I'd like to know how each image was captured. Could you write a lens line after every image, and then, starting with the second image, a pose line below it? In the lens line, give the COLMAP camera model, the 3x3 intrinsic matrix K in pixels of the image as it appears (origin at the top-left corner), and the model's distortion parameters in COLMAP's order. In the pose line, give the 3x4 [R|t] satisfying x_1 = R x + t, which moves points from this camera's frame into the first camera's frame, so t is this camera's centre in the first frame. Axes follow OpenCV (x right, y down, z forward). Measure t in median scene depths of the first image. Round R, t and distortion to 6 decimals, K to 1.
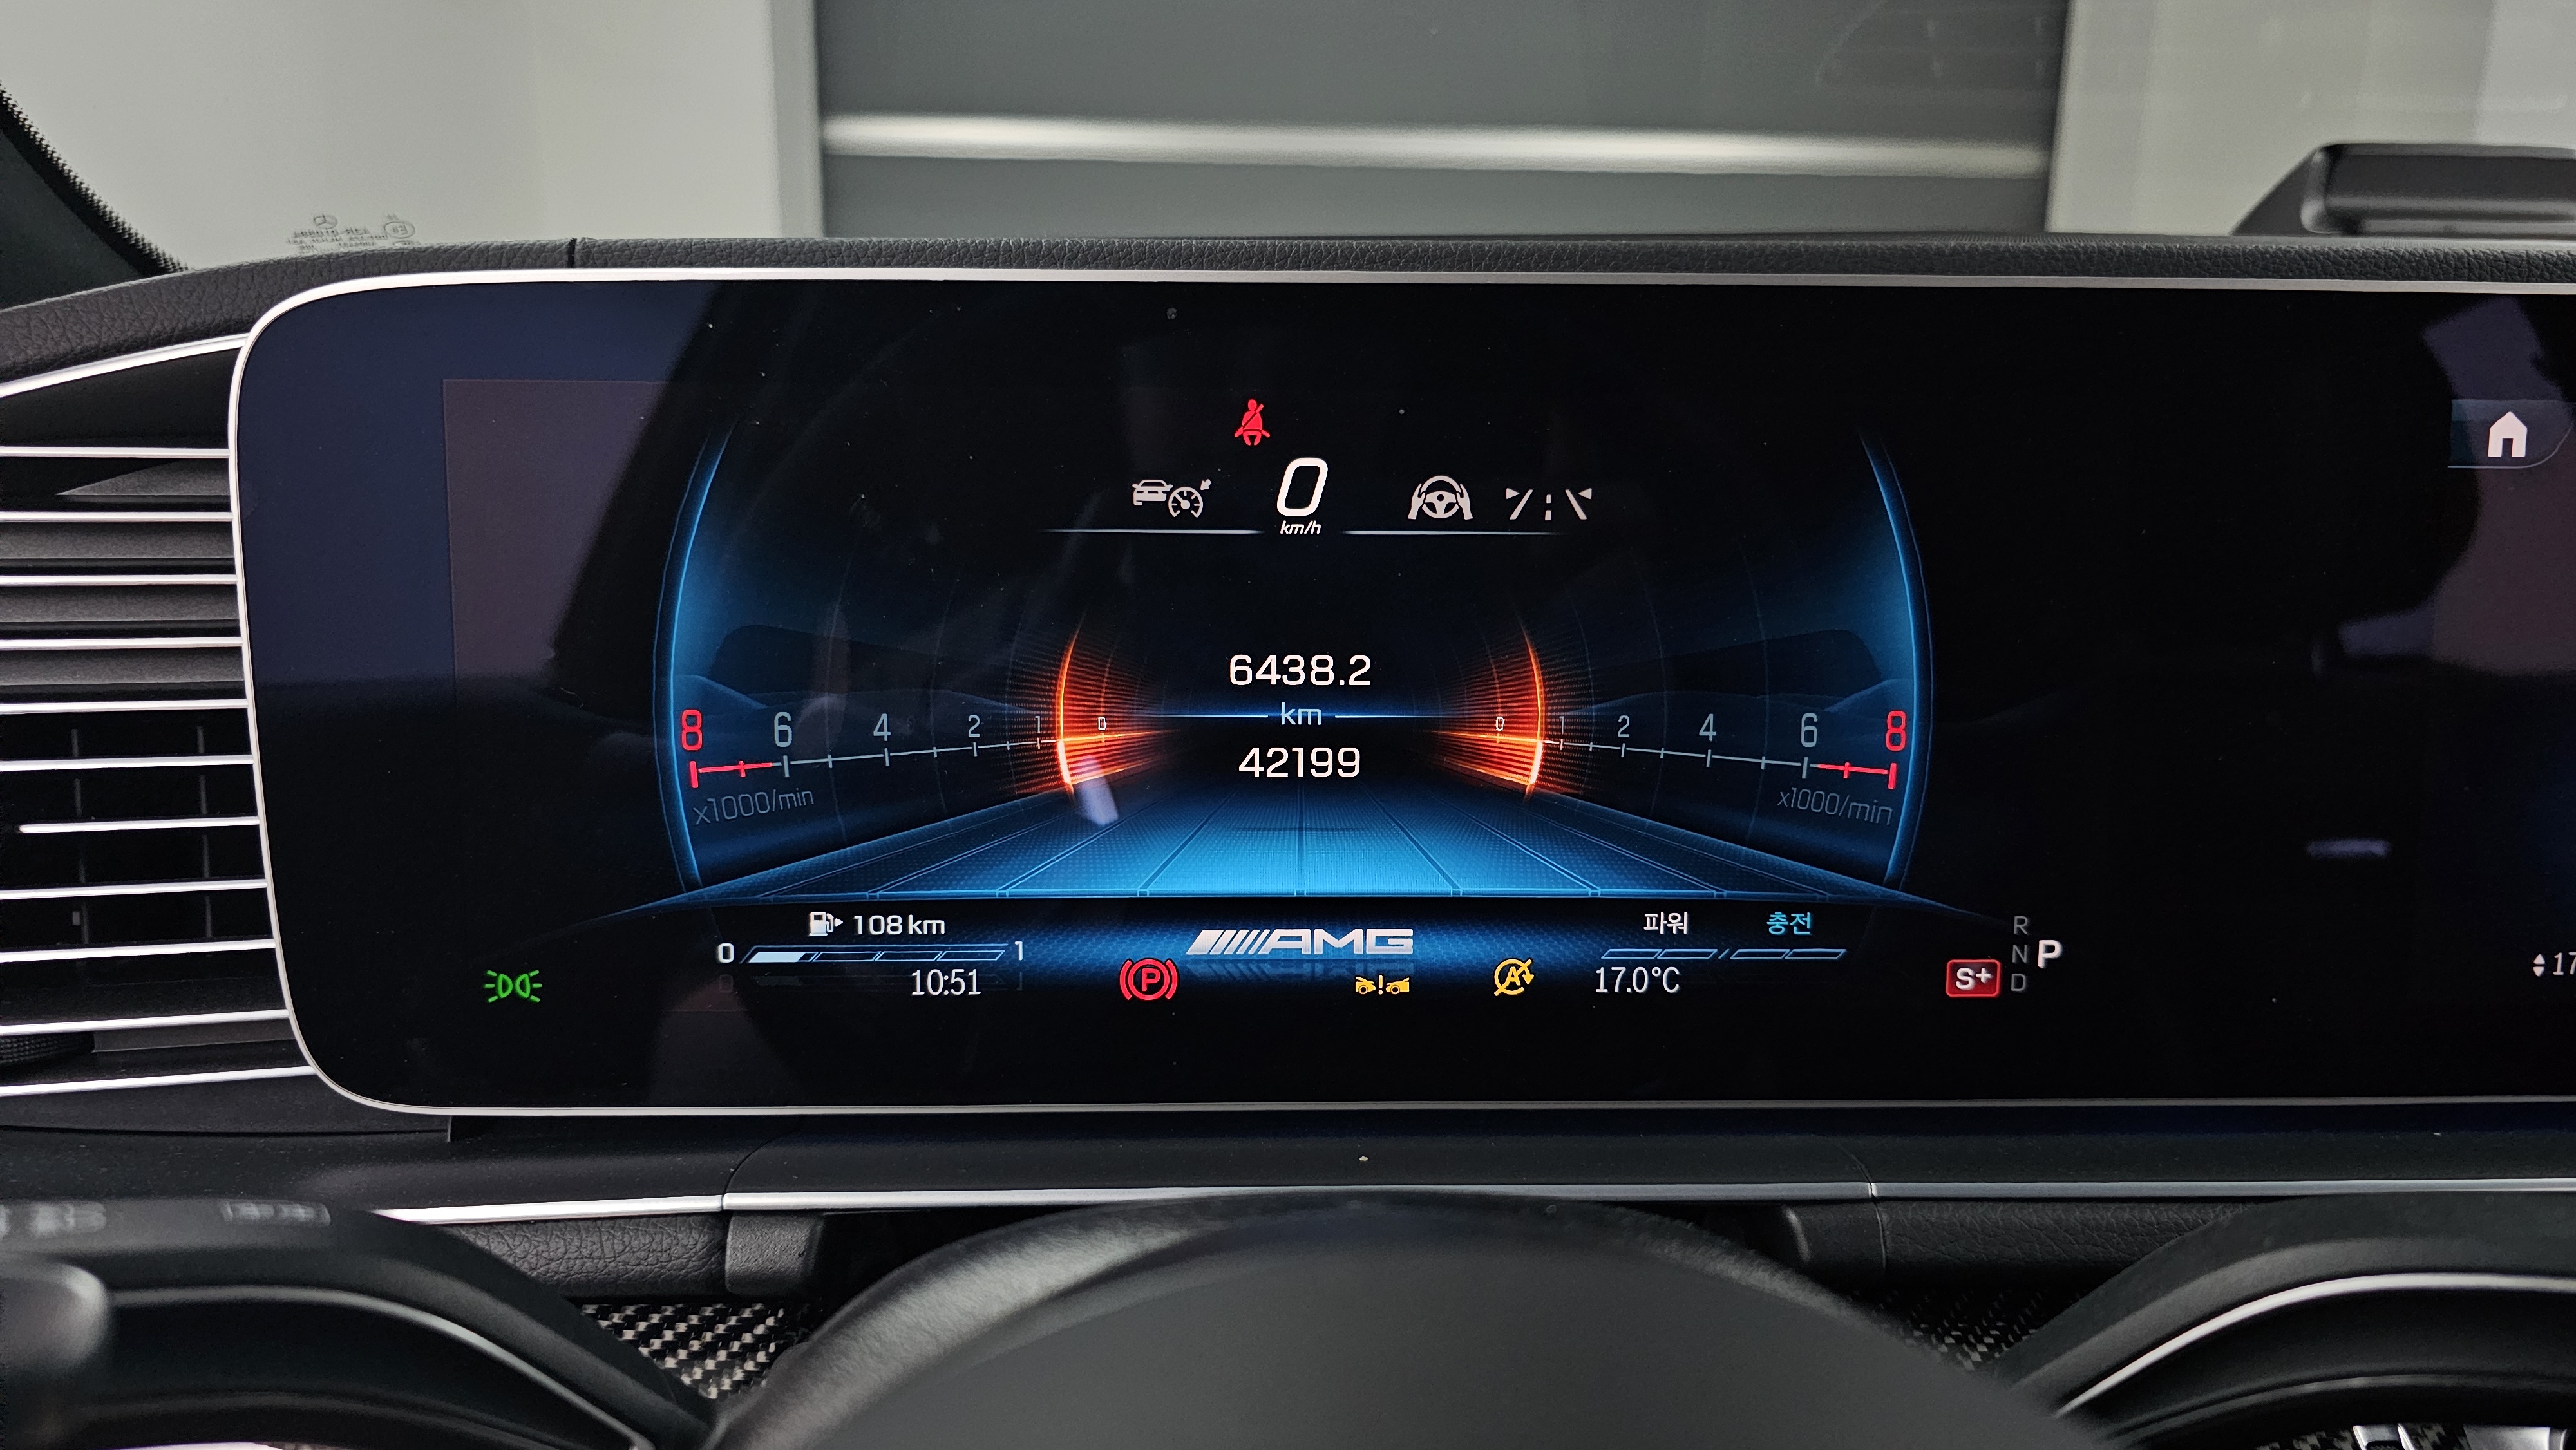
lens RADIAL K [[1687.3, 0, 1360.3], [0, 1687.3, 793.8], [0, 0, 1]] dist [0.035222, -0.053017]
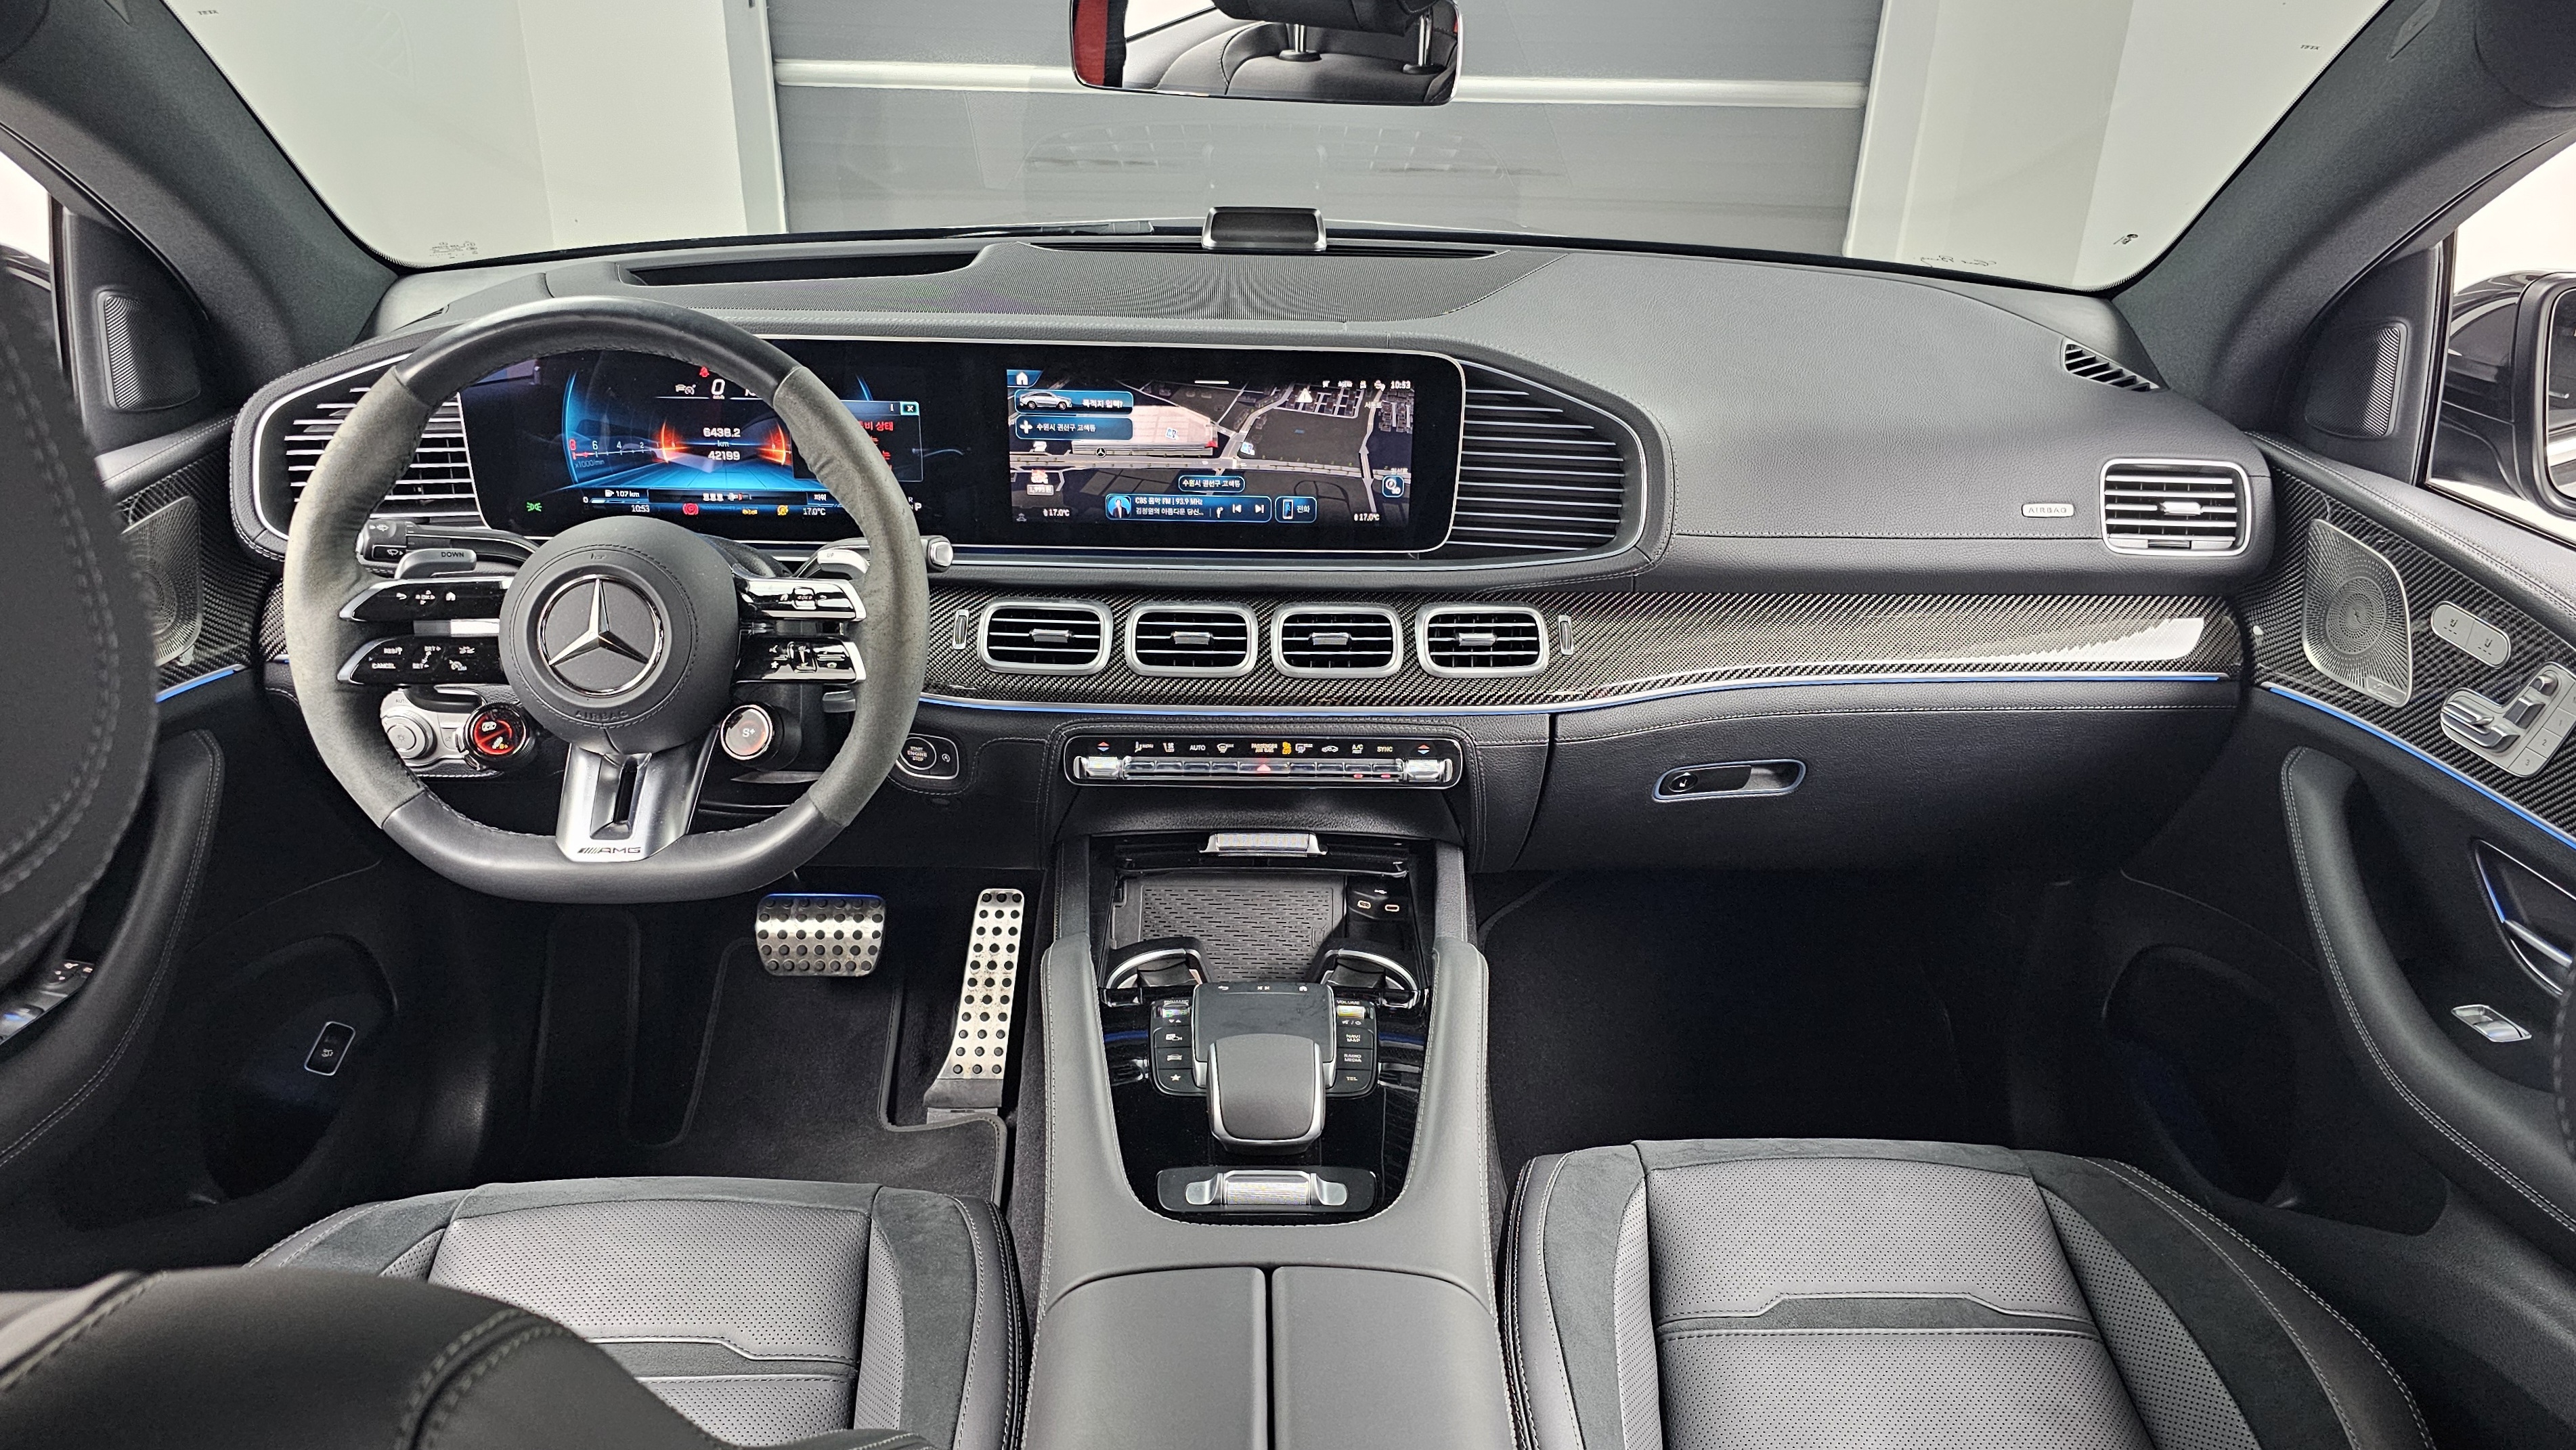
lens RADIAL K [[1687.3, 0, 1295.9], [0, 1687.3, 748.4], [0, 0, 1]] dist [0.035222, -0.053017]
pose [[0.999815, 0.019185, -0.001476, 1.358457], [-0.018281, 0.971009, 0.238343, -0.331467], [0.006006, -0.238272, 0.971180, -3.111959]]
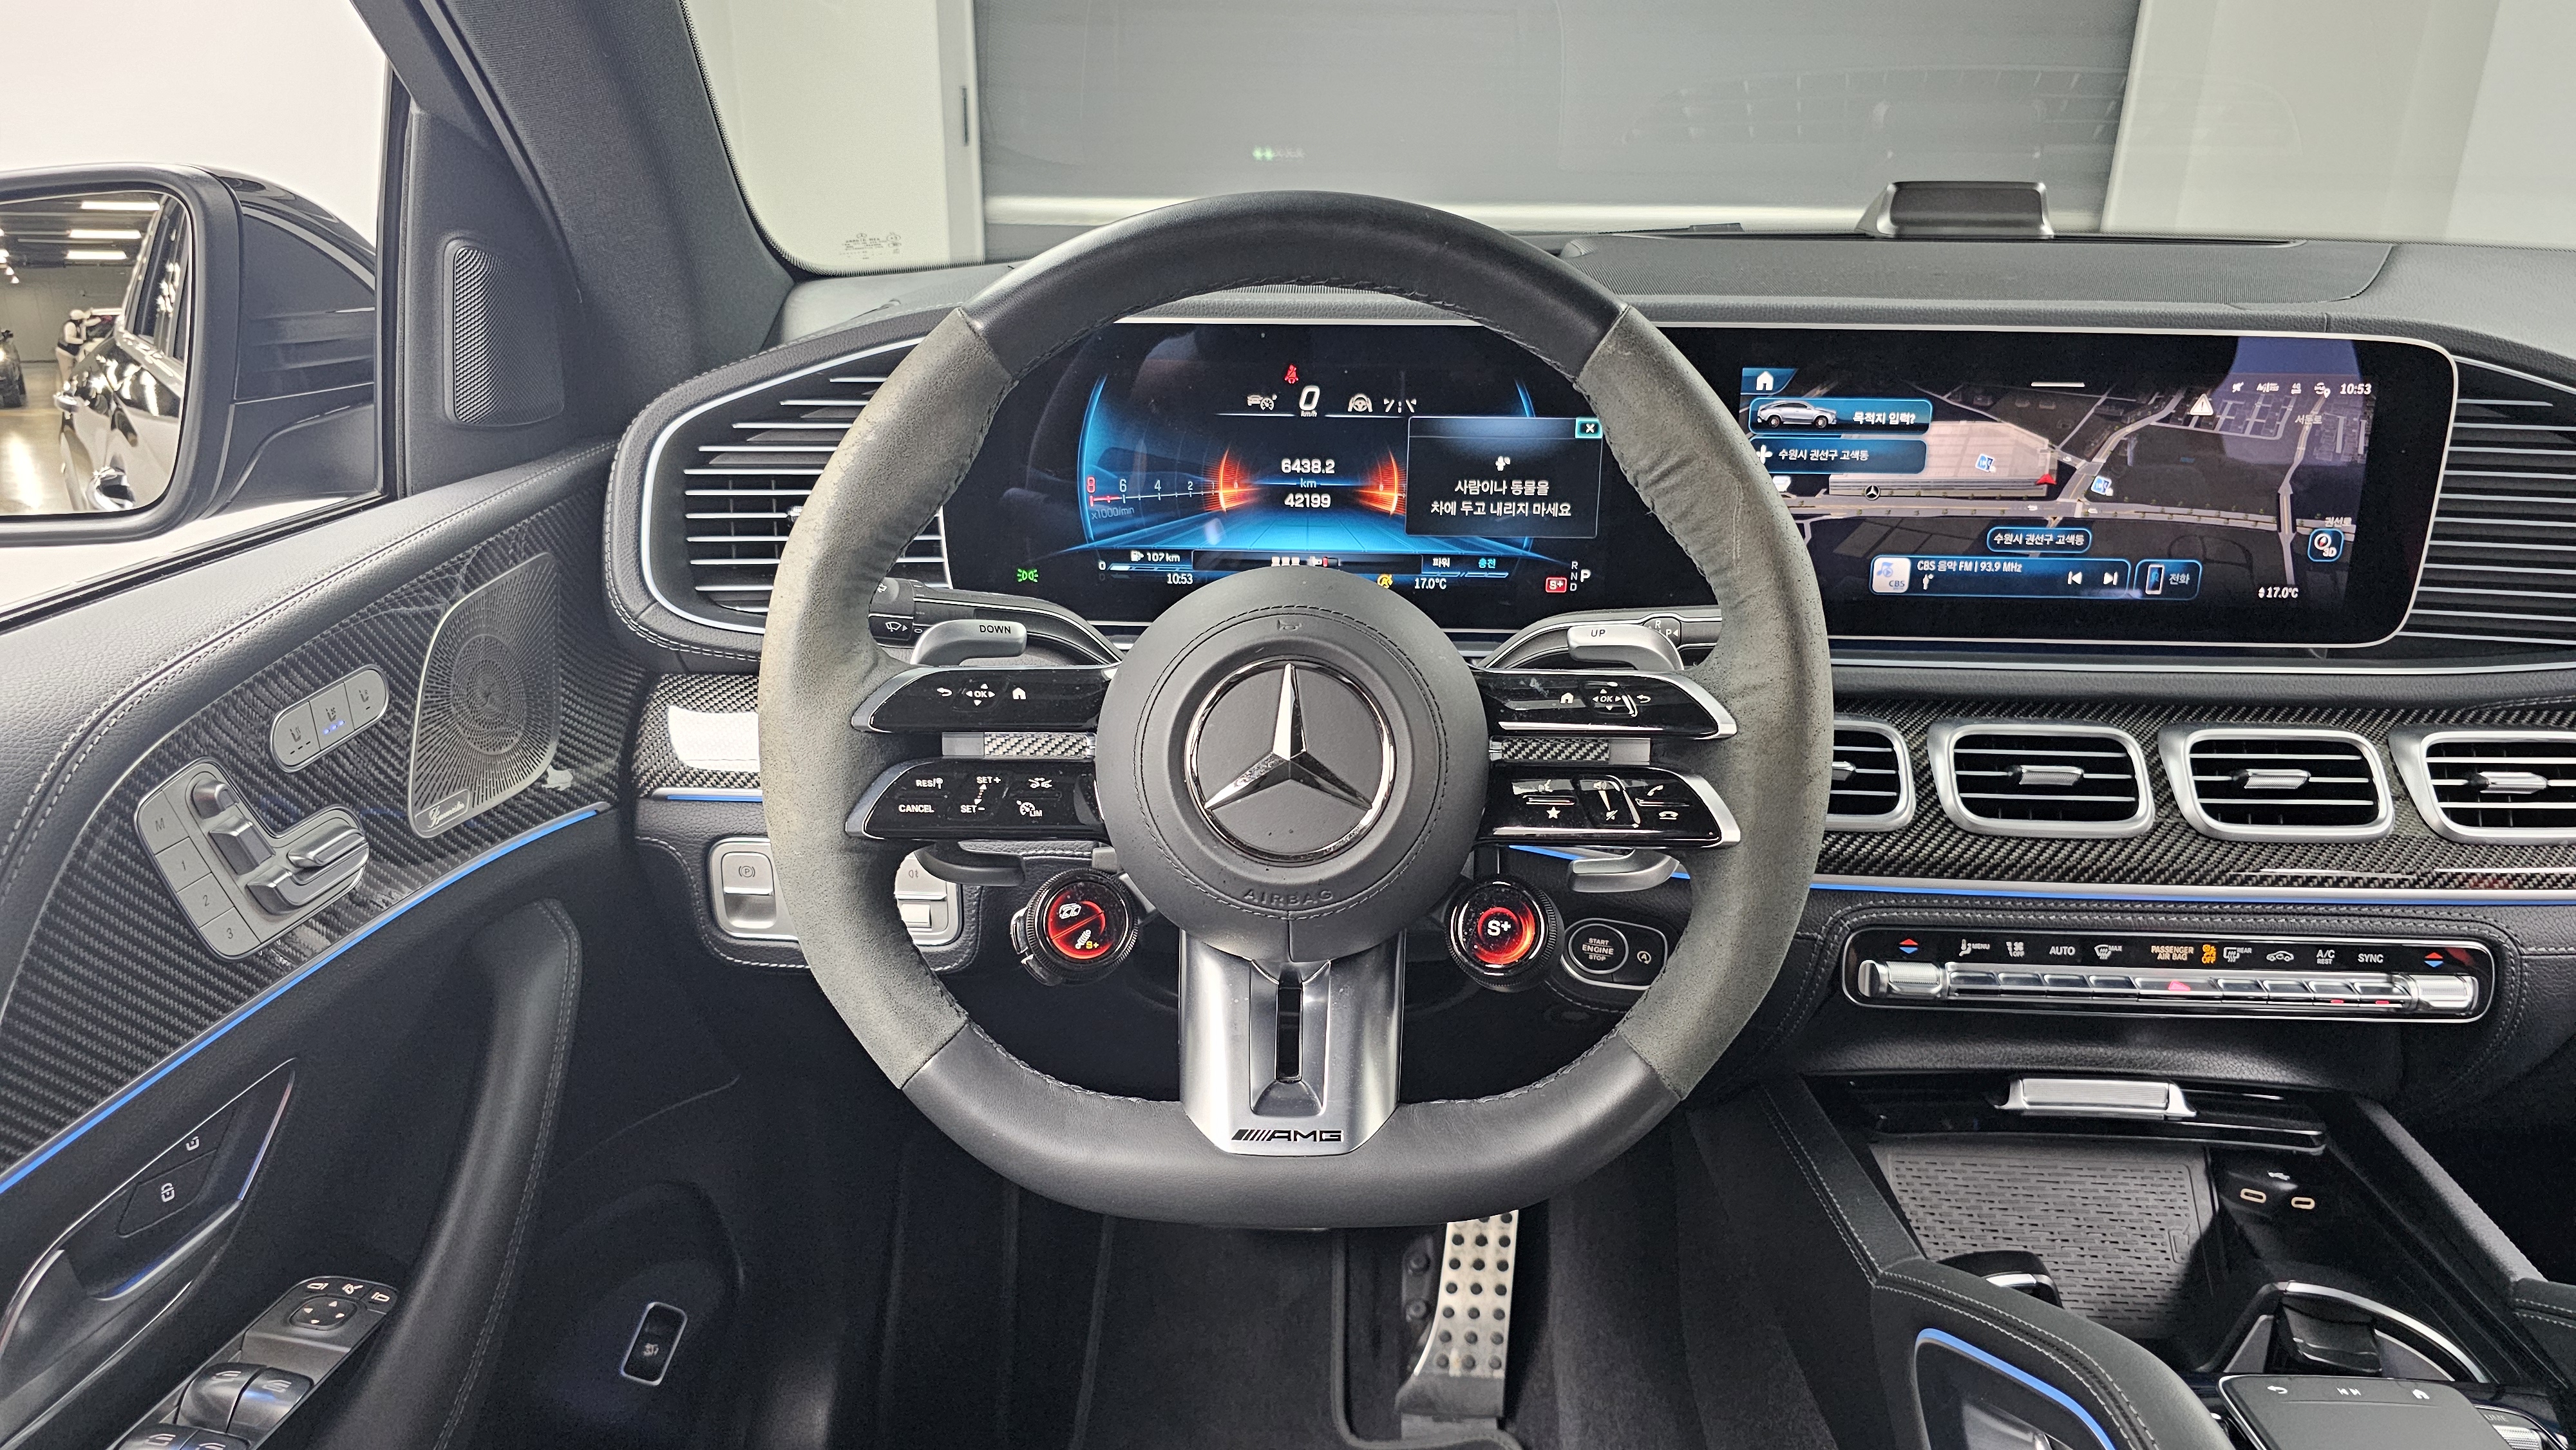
lens RADIAL K [[1687.3, 0, 1308.9], [0, 1687.3, 741.5], [0, 0, 1]] dist [0.035222, -0.053017]
pose [[0.996855, 0.027413, -0.074358, 0.181146], [-0.015715, 0.988014, 0.153564, -0.052621], [0.077677, -0.151912, 0.985337, -1.756793]]
